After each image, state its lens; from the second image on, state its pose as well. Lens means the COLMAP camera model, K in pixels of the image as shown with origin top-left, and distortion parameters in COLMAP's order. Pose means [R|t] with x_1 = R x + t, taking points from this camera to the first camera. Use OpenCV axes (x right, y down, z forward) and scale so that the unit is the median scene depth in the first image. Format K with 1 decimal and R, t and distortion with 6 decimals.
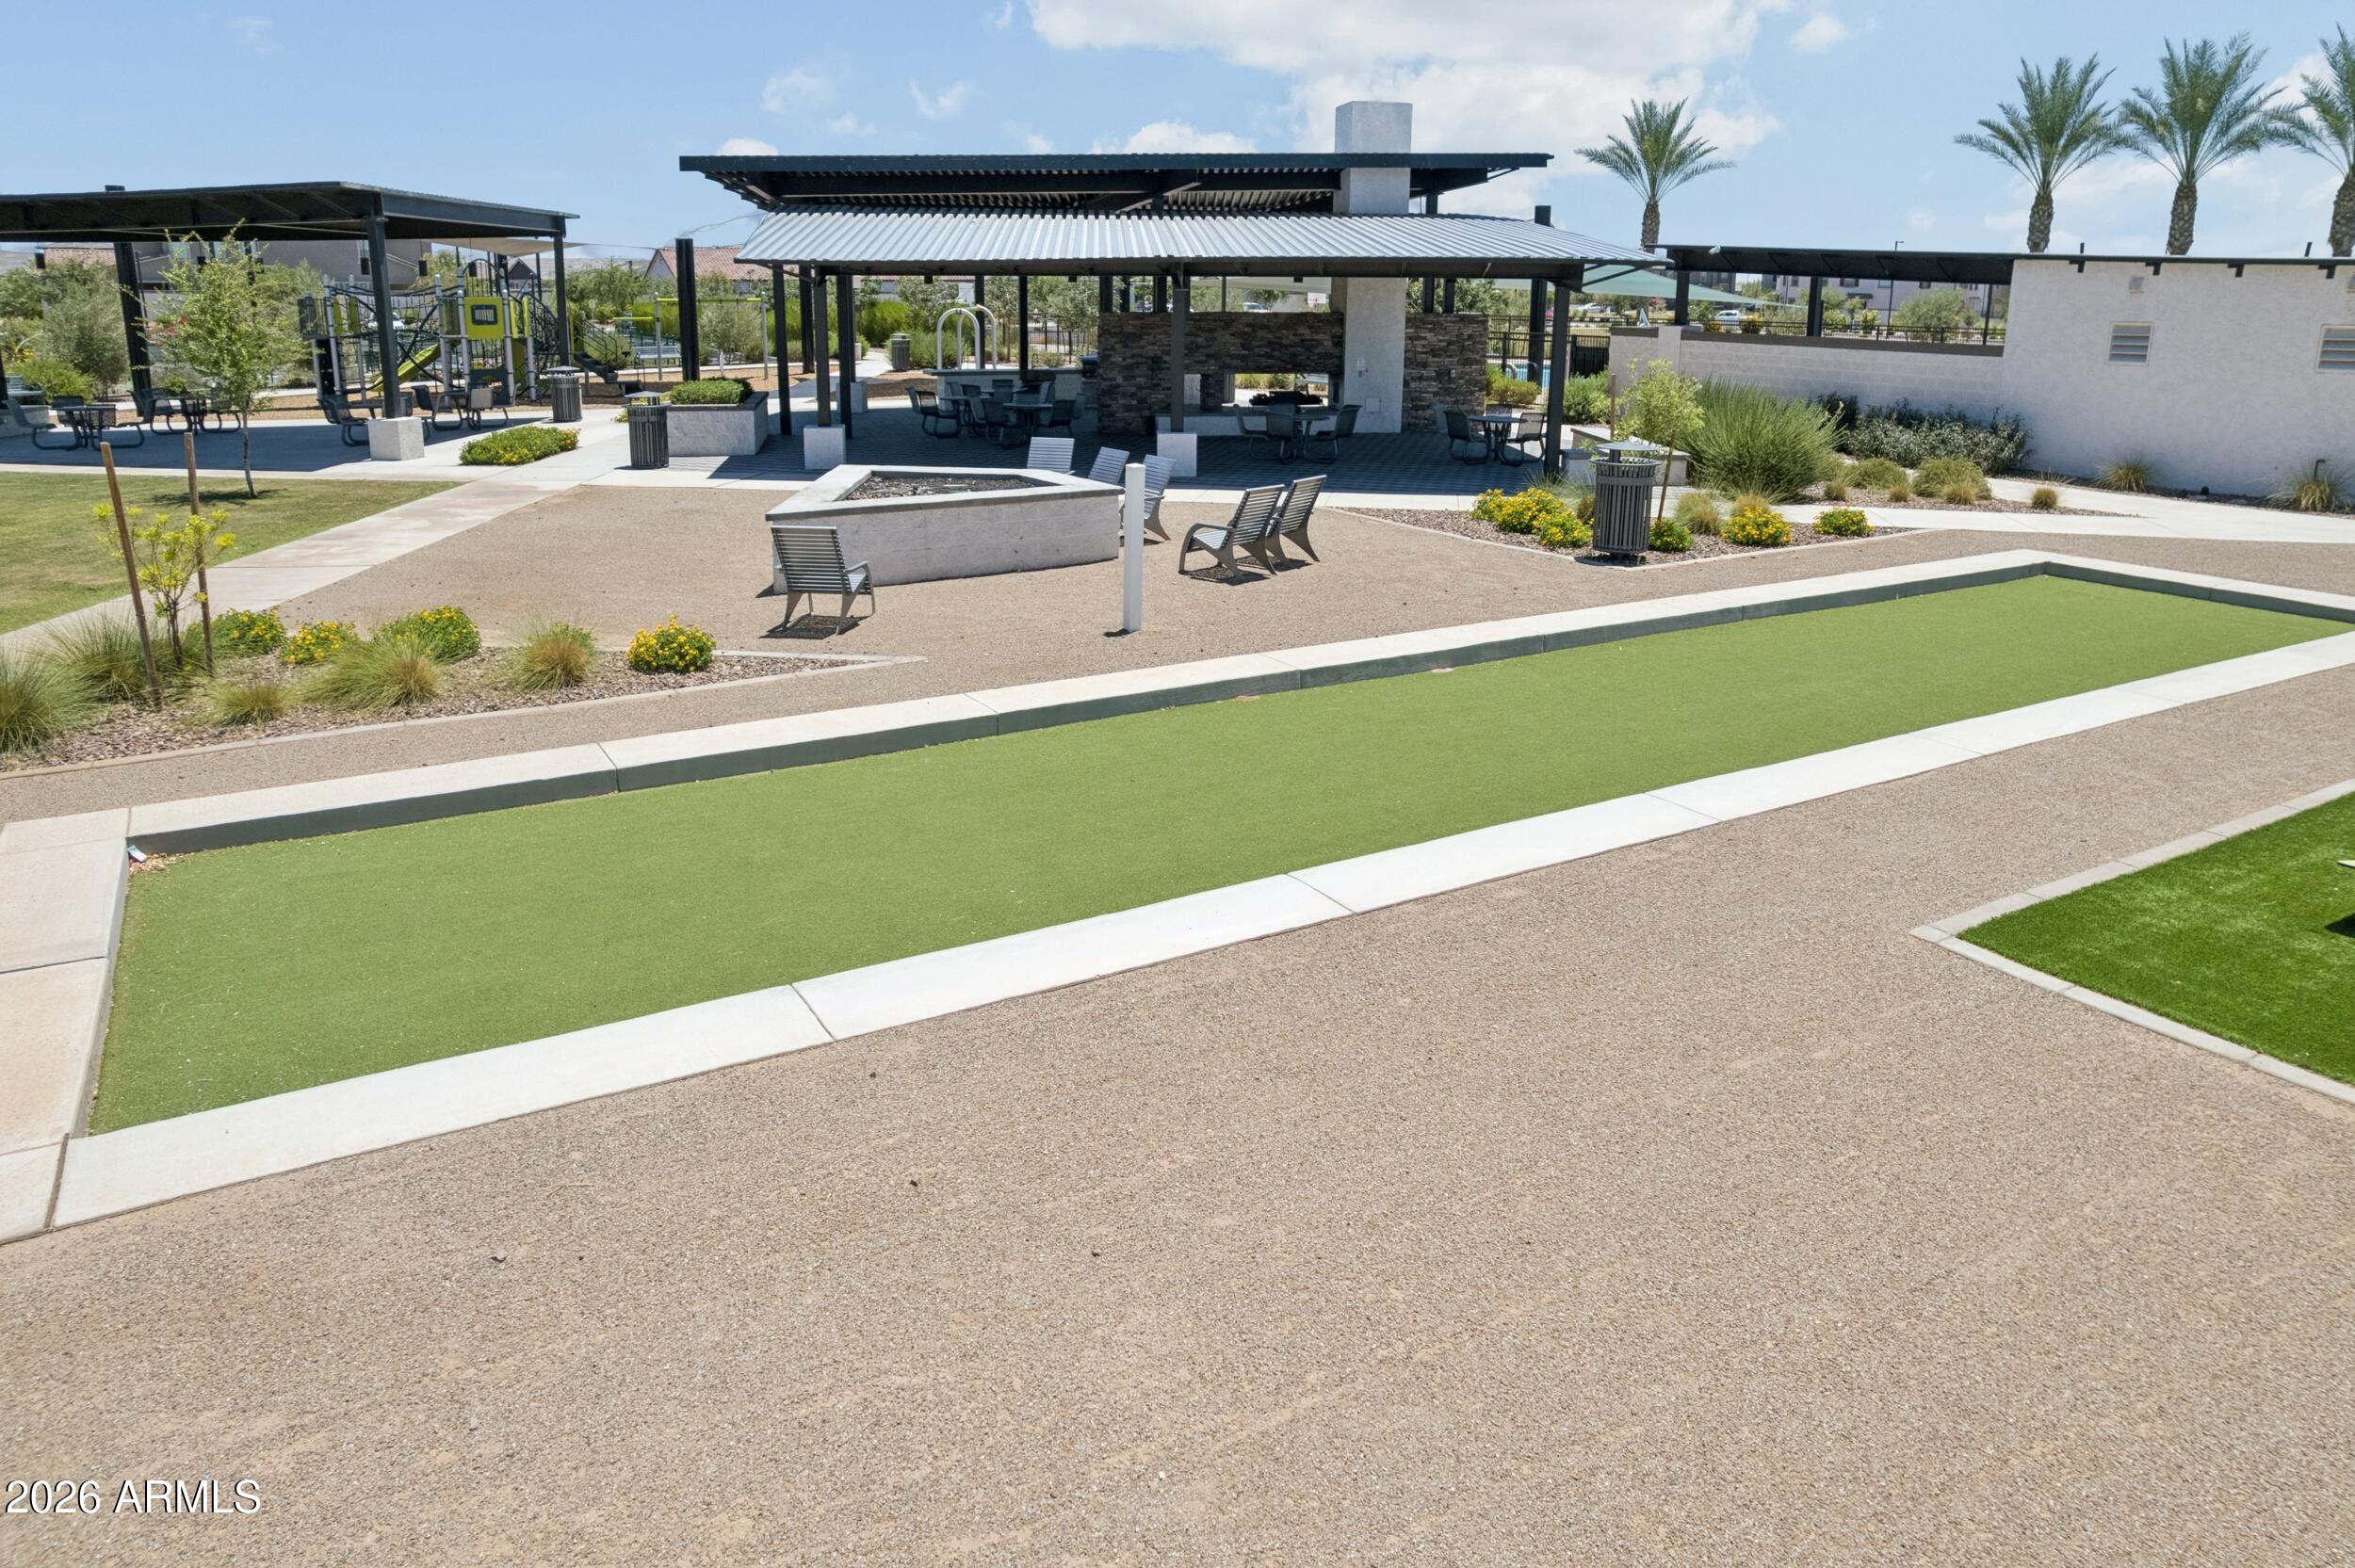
lens RADIAL K [[1530.6, 0, 1177.5], [0, 1530.6, 784.0], [0, 0, 1]] dist [-0.074243, 0.070780]
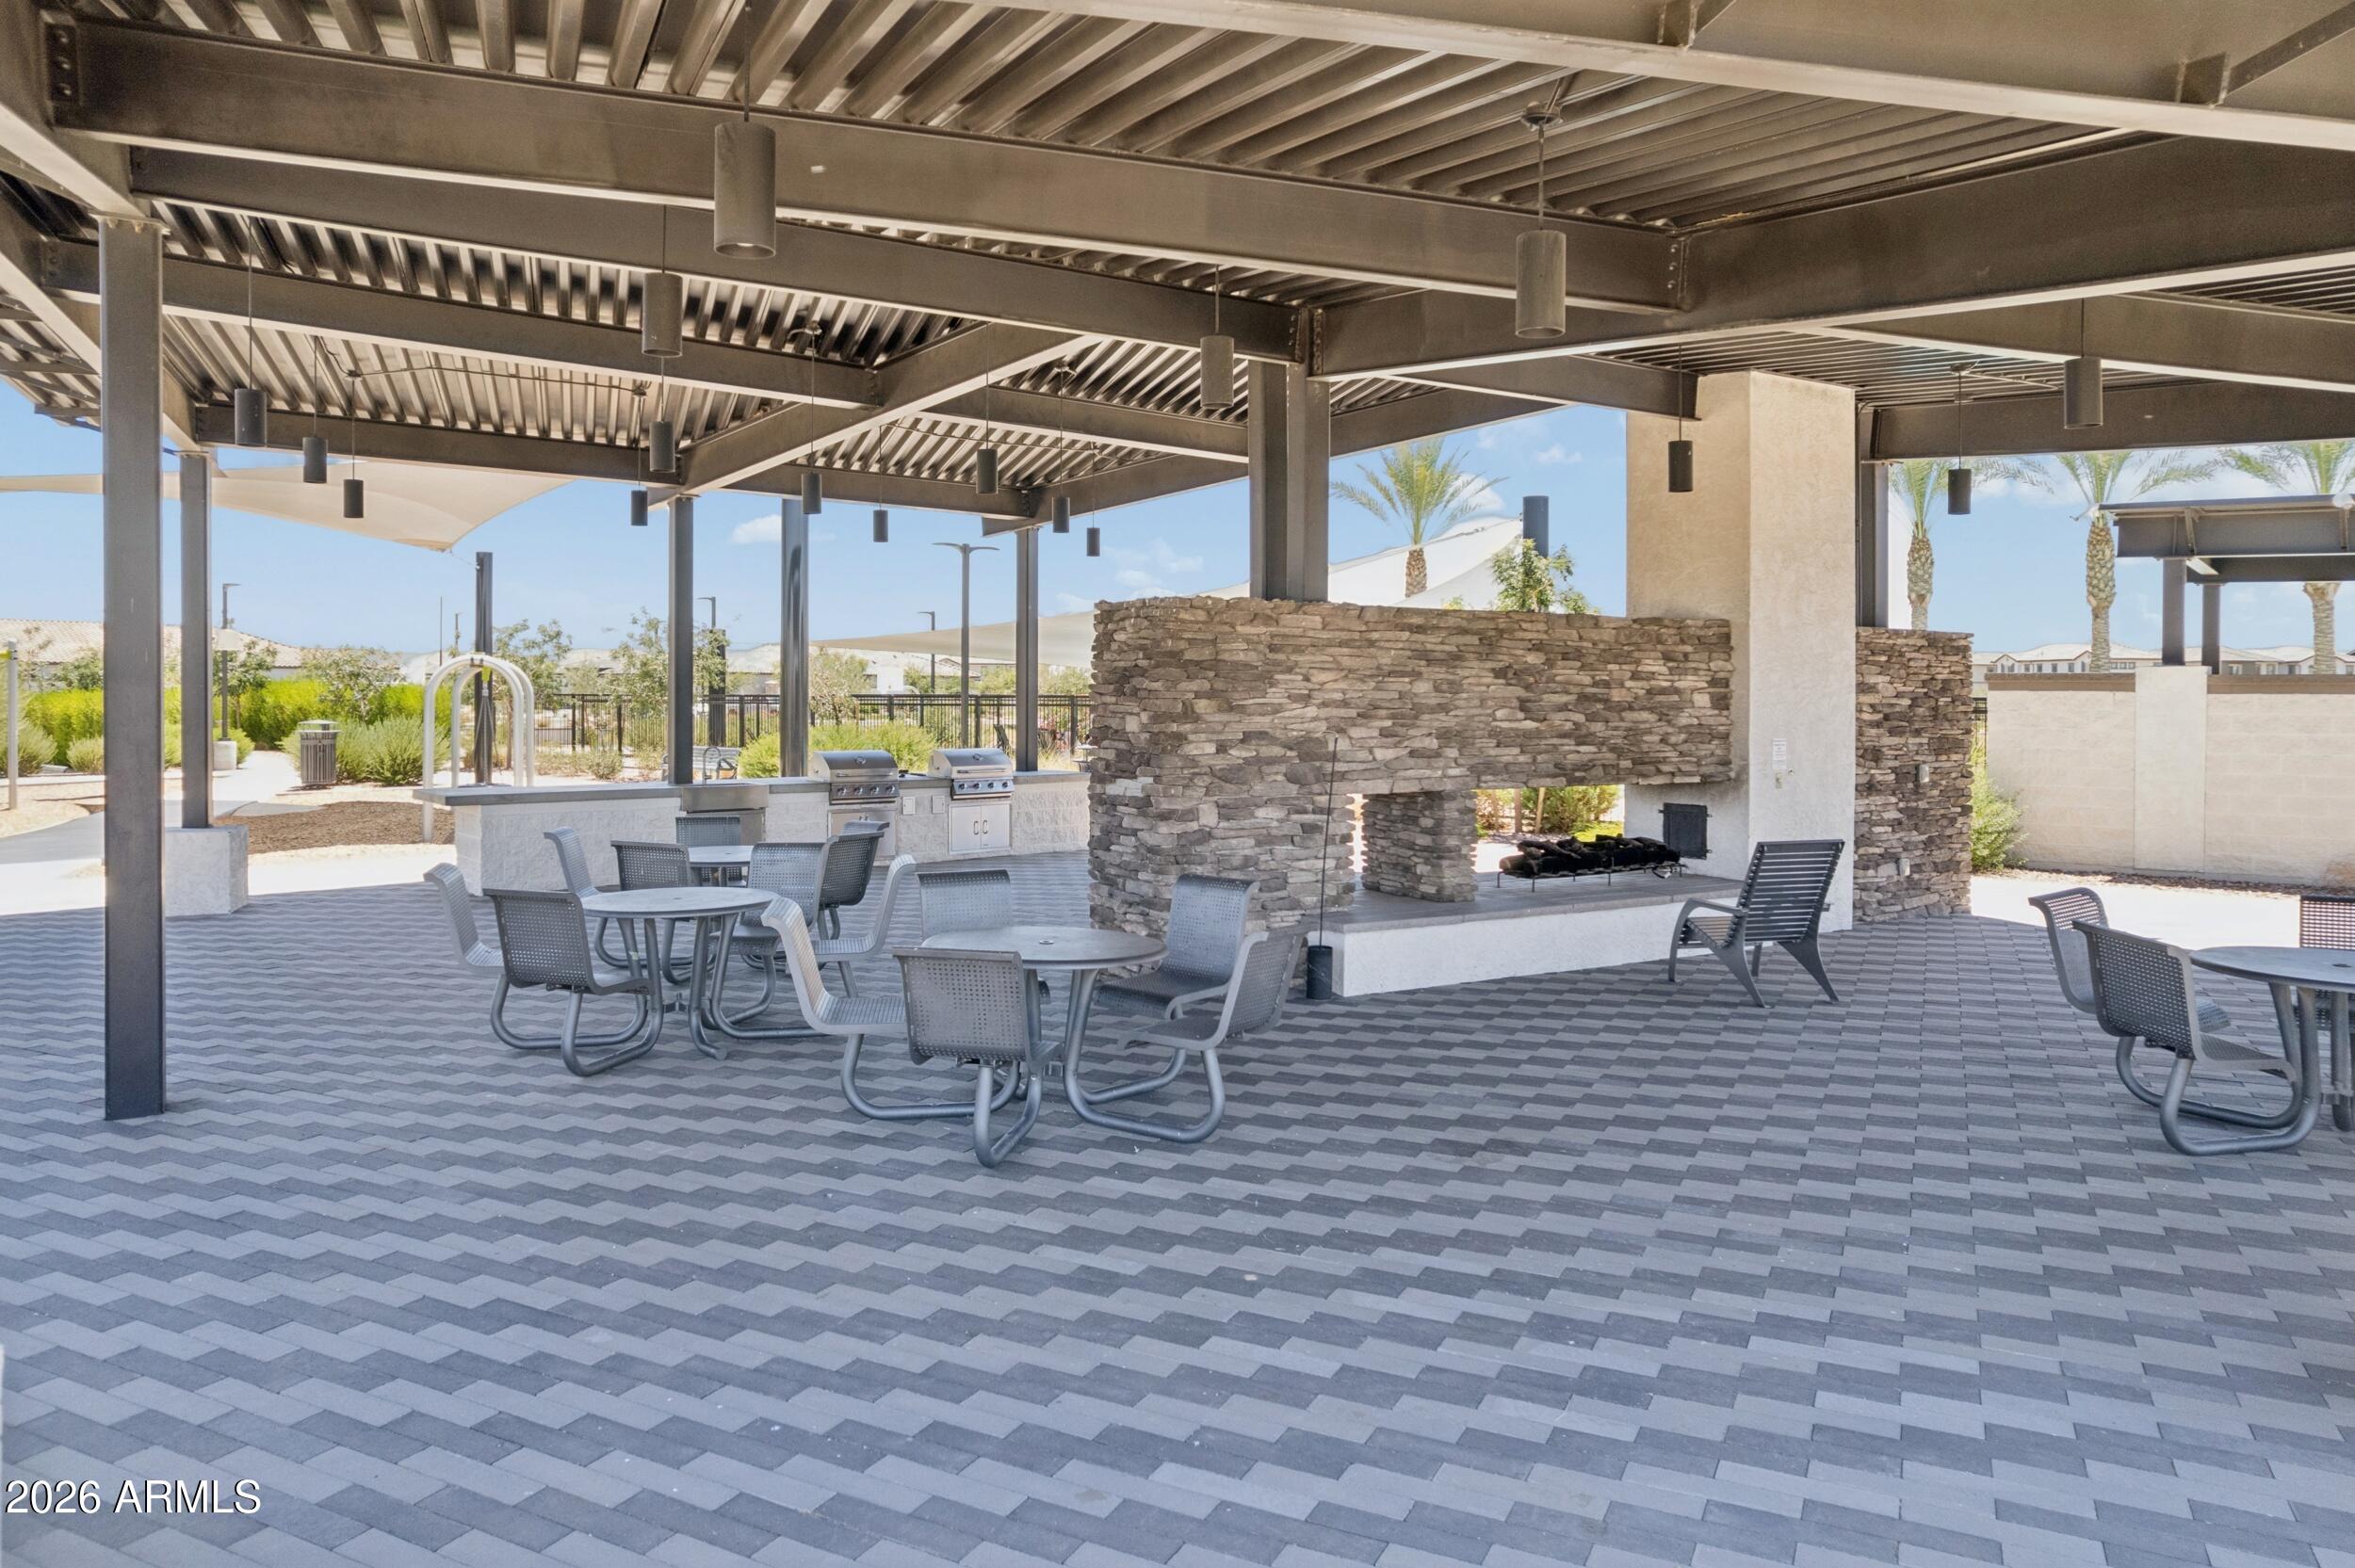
lens RADIAL K [[1530.6, 0, 1177.5], [0, 1530.6, 784.0], [0, 0, 1]] dist [-0.074243, 0.070780]
pose [[0.936067, -0.019158, 0.351299, -0.145169], [0.107991, 0.965960, -0.235073, -0.198262], [-0.334838, 0.257981, 0.906272, 0.716328]]
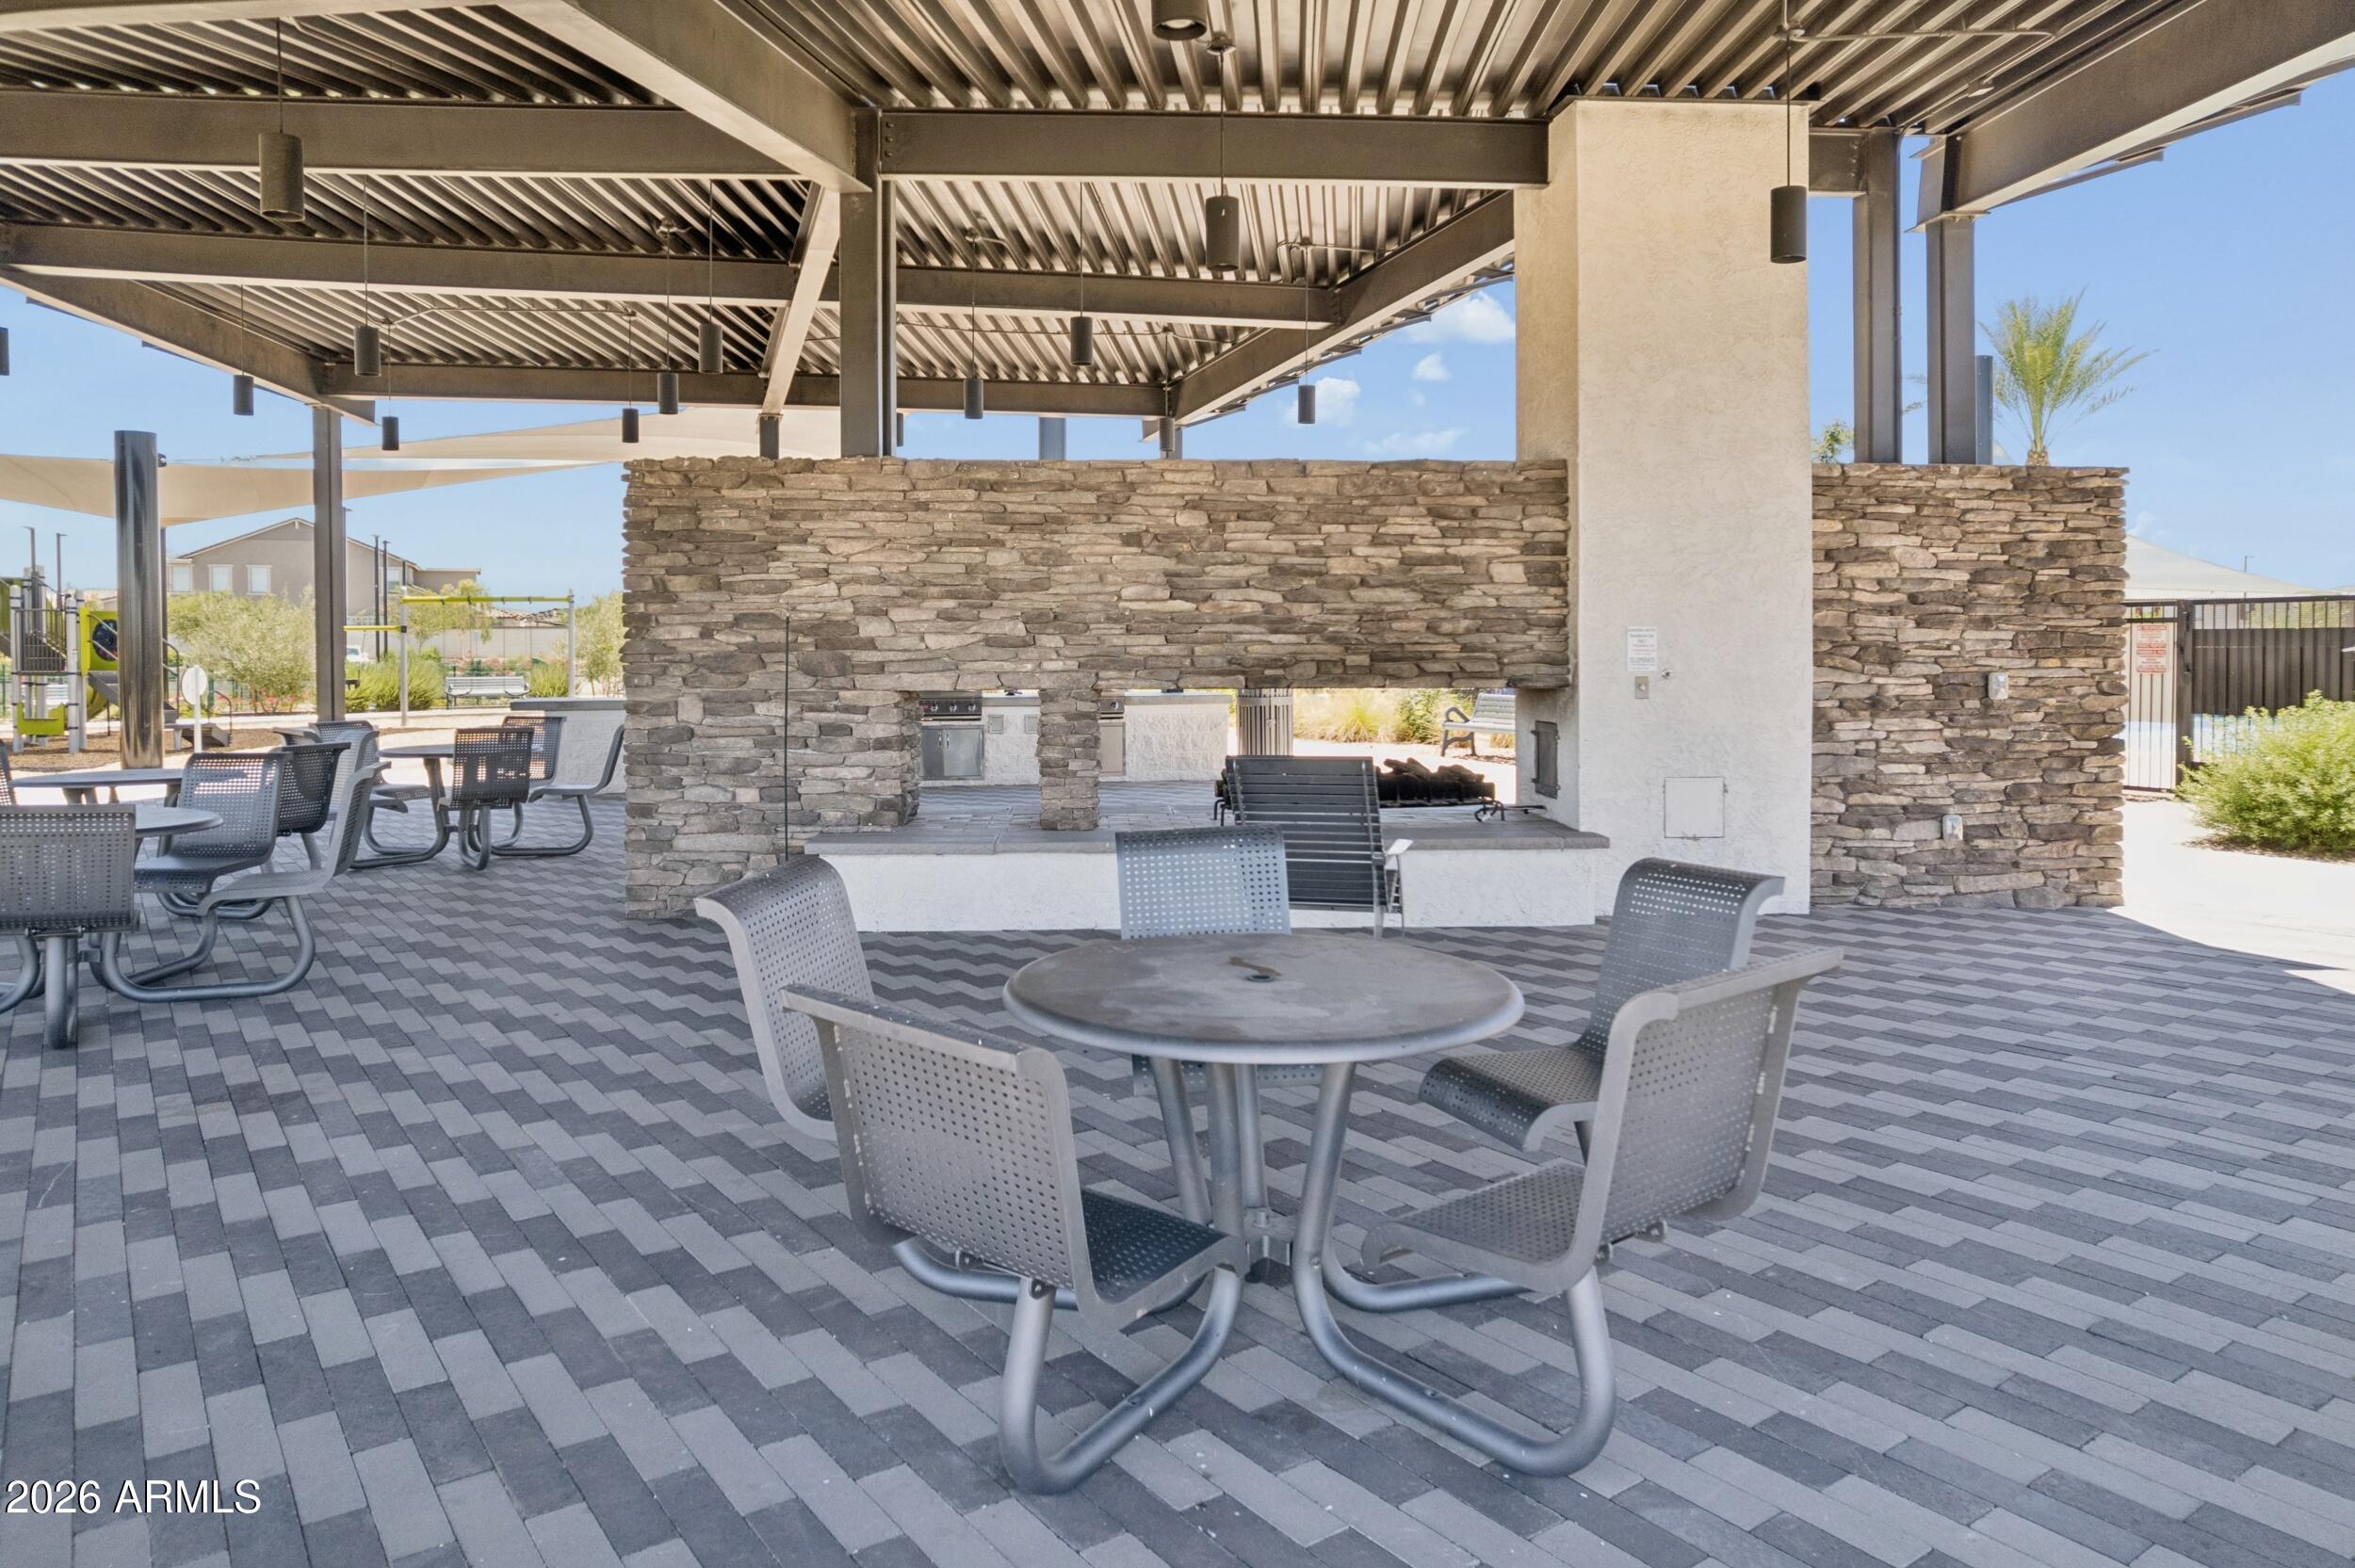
lens RADIAL K [[1530.6, 0, 1177.5], [0, 1530.6, 784.0], [0, 0, 1]] dist [-0.074243, 0.070780]
pose [[0.992772, 0.004910, -0.119916, 0.073857], [-0.031711, 0.974385, -0.222639, -0.194728], [0.115751, 0.224832, 0.967498, 0.748080]]
